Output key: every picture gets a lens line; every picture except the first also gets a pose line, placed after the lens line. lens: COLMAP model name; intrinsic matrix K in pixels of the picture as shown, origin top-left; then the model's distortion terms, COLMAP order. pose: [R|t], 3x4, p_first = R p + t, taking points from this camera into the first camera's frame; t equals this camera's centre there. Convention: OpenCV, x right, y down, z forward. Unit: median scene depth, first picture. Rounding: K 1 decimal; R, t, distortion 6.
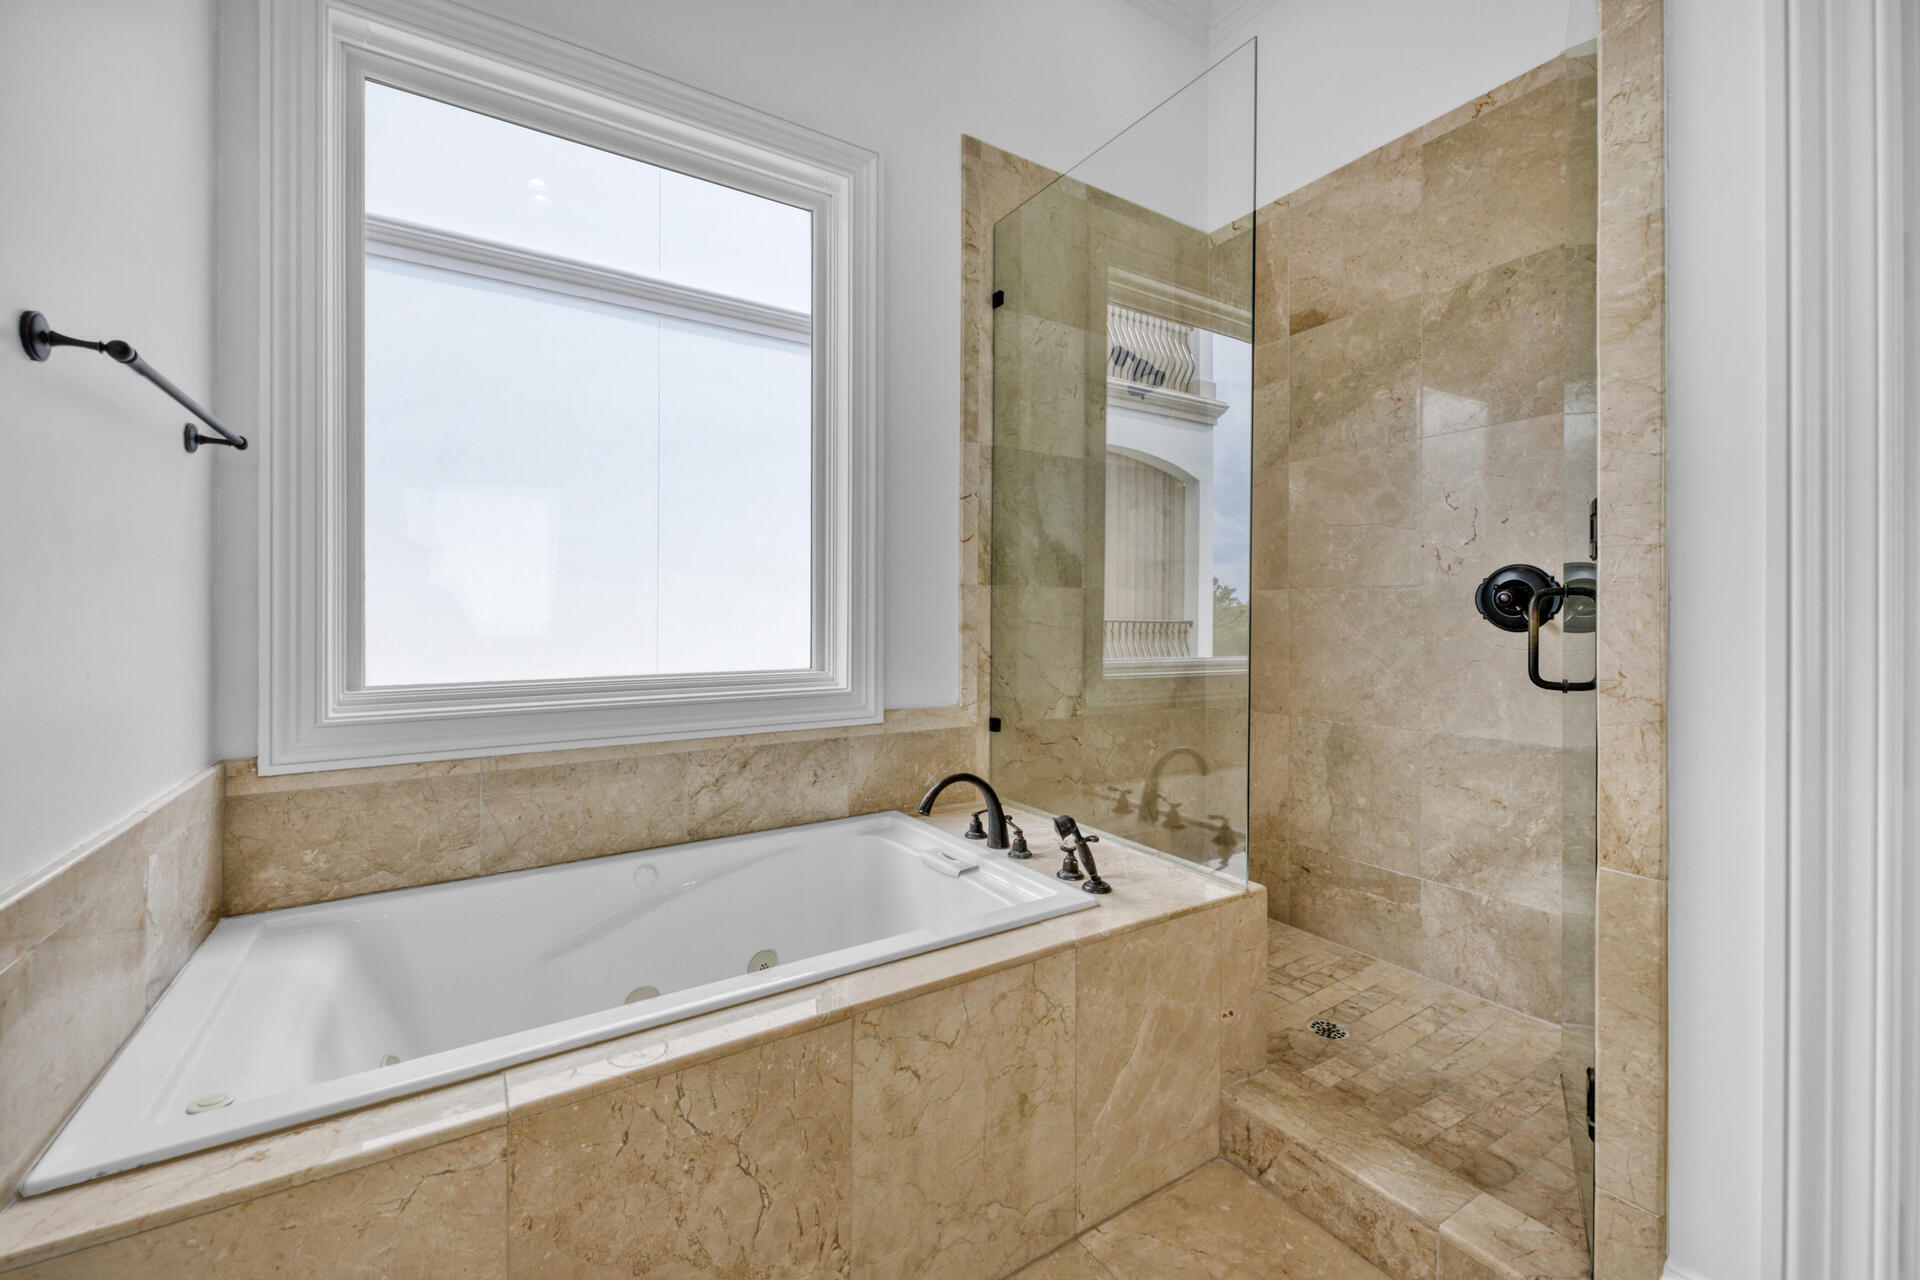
lens RADIAL K [[781.8, 0, 954.2], [0, 781.8, 611.3], [0, 0, 1]] dist [-0.000245, -0.000450]
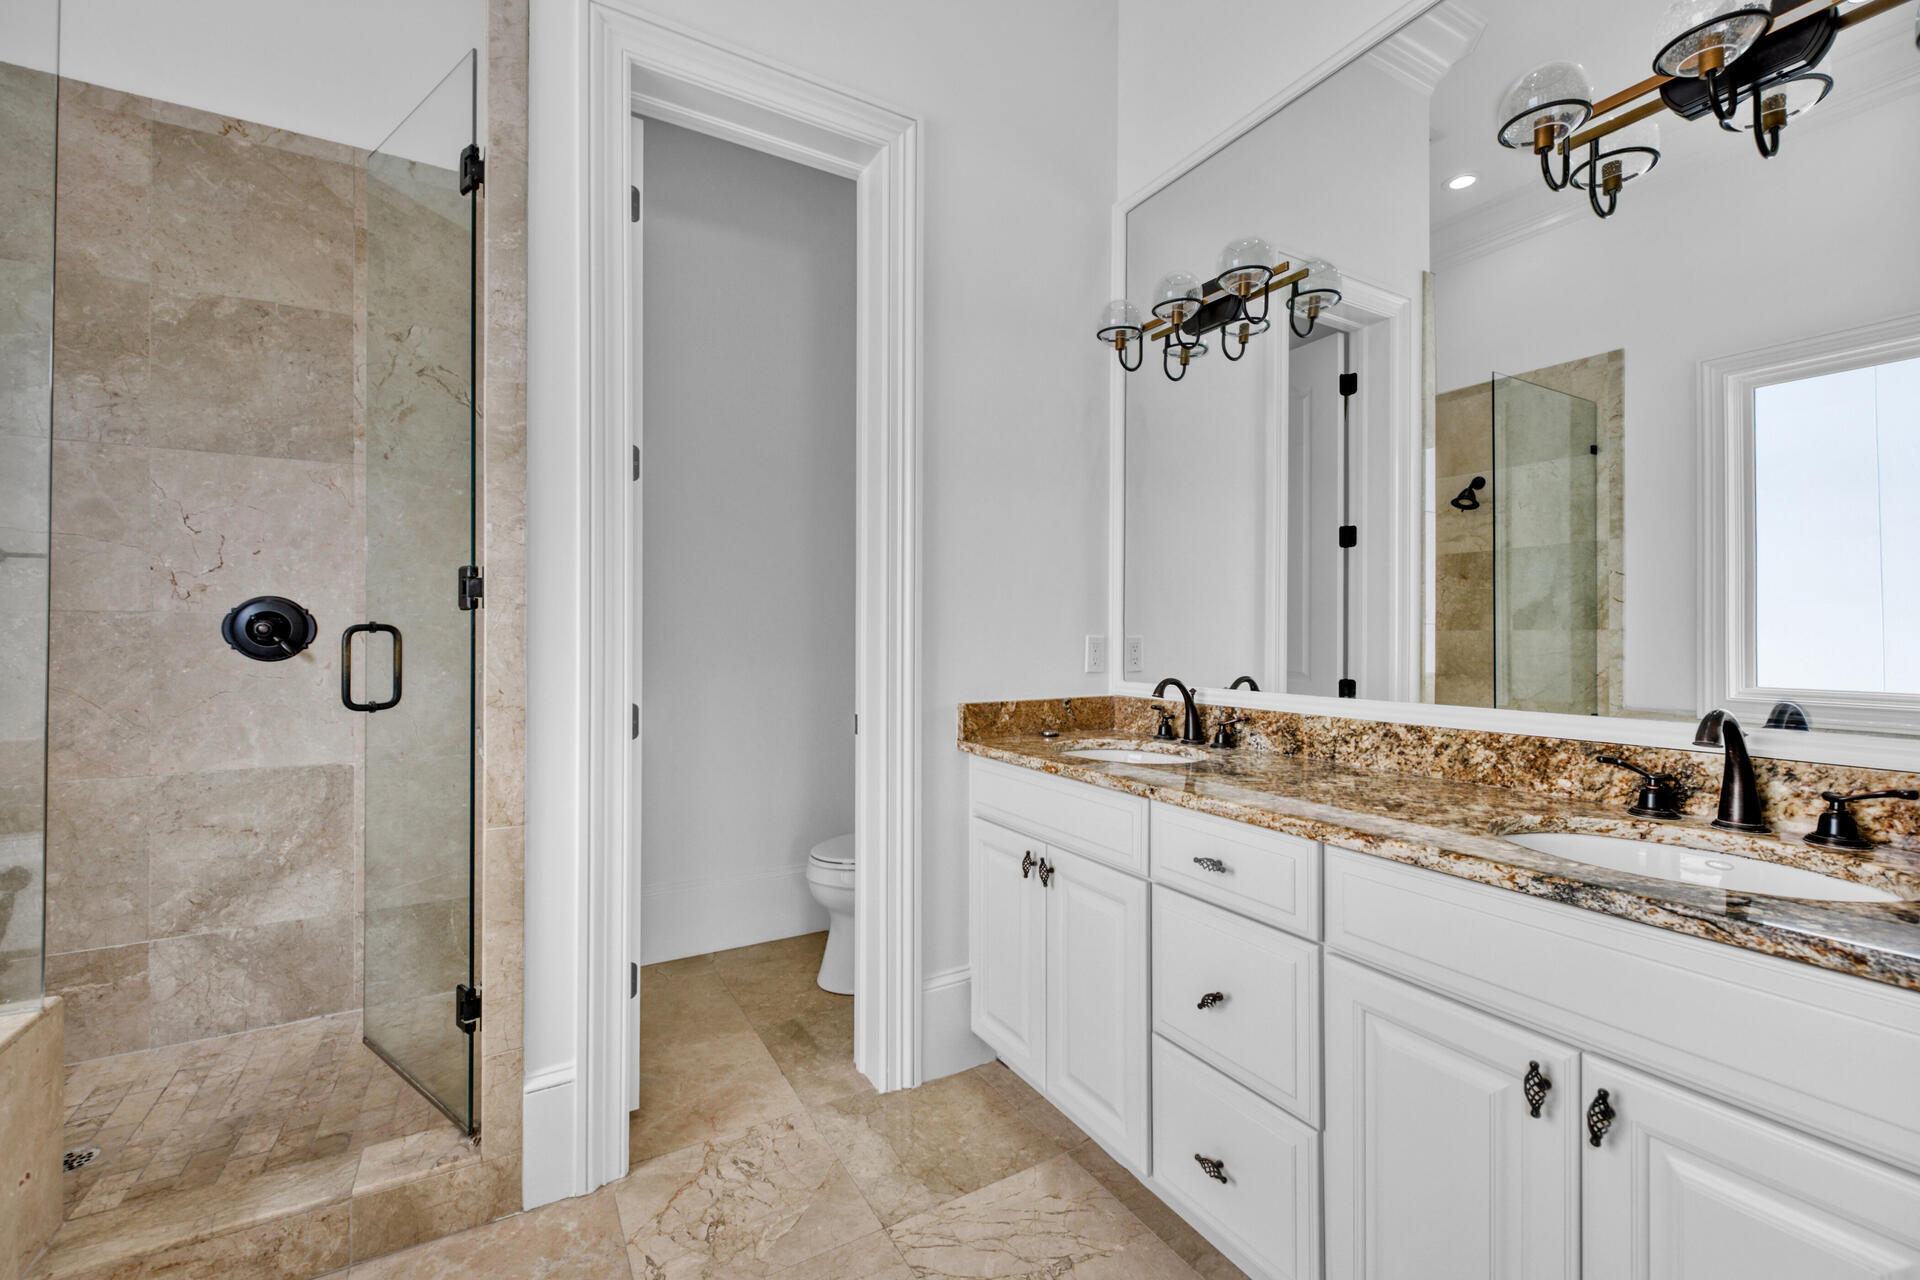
lens RADIAL K [[781.8, 0, 954.2], [0, 781.8, 611.3], [0, 0, 1]] dist [-0.000245, -0.000450]
pose [[0.045653, 0.028819, 0.998542, -0.276325], [-0.006575, 0.999571, -0.028548, -0.016148], [-0.998936, -0.005262, 0.045823, 0.044010]]
